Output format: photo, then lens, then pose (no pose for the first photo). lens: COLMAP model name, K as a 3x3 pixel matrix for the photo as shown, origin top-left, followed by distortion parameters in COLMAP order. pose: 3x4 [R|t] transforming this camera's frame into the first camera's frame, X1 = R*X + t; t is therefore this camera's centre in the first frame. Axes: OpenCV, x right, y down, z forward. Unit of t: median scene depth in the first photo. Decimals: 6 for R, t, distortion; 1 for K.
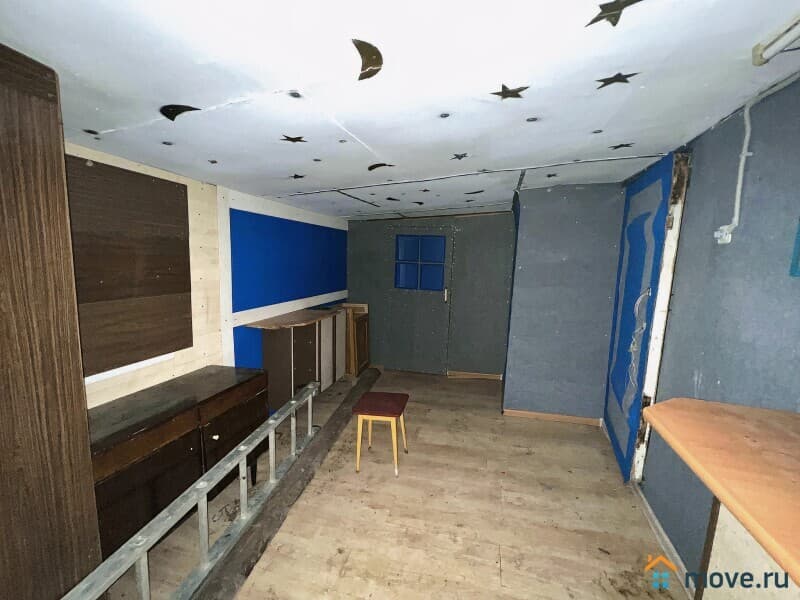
lens RADIAL K [[318.9, 0, 399.1], [0, 318.9, 298.4], [0, 0, 1]] dist [-0.000644, -0.000337]
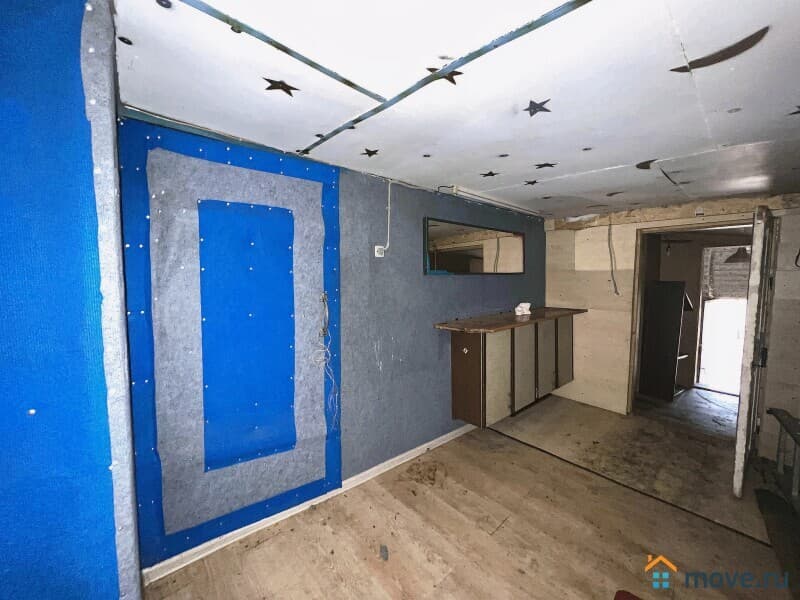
lens RADIAL K [[318.9, 0, 400.6], [0, 318.9, 298.9], [0, 0, 1]] dist [-0.000644, -0.000337]
pose [[-0.862767, -0.058355, 0.502222, 0.084213], [0.040886, 0.982012, 0.184340, -0.200431], [-0.503945, 0.179577, -0.844862, 1.826803]]
